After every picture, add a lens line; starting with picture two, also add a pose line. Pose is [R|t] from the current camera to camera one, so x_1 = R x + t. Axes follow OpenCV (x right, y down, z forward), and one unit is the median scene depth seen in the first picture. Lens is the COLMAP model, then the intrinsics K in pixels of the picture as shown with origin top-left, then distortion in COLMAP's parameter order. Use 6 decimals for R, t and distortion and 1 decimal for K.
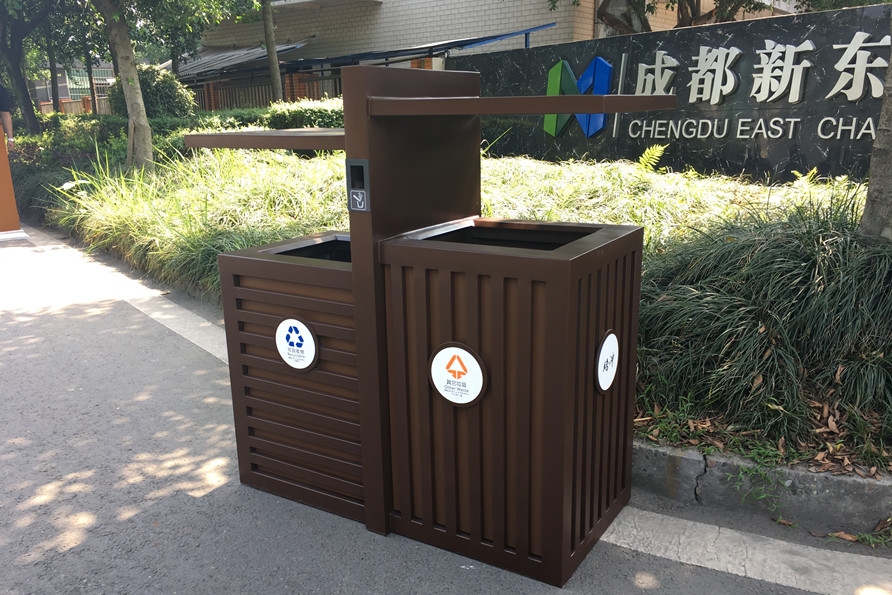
lens RADIAL K [[753.2, 0, 446.0], [0, 753.2, 297.5], [0, 0, 1]] dist [0.034817, -0.009570]
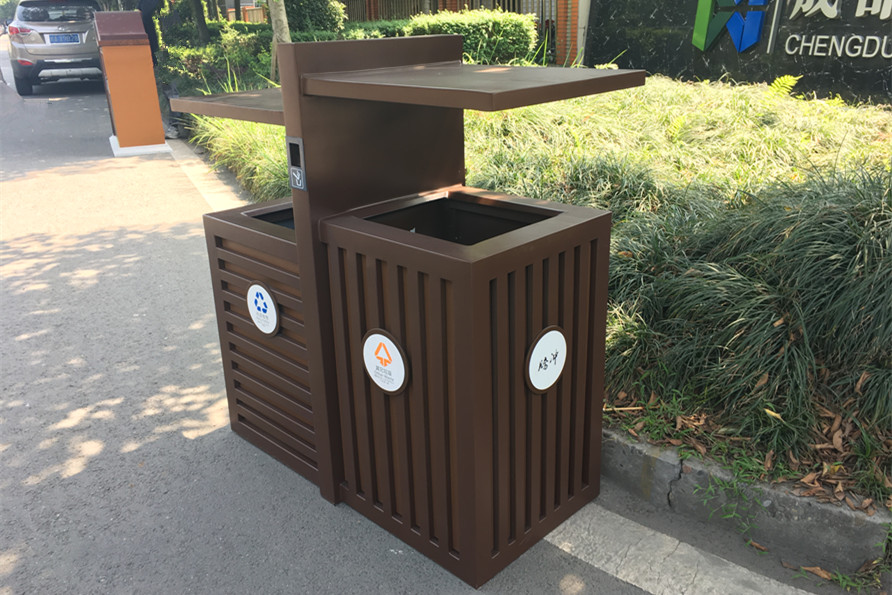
lens RADIAL K [[758.1, 0, 444.0], [0, 758.1, 257.3], [0, 0, 1]] dist [0.030008, -0.015280]
pose [[0.976023, 0.059323, -0.209425, 0.230696], [-0.044879, 0.996317, 0.073066, -0.086502], [0.212988, -0.061916, 0.975091, 0.053262]]
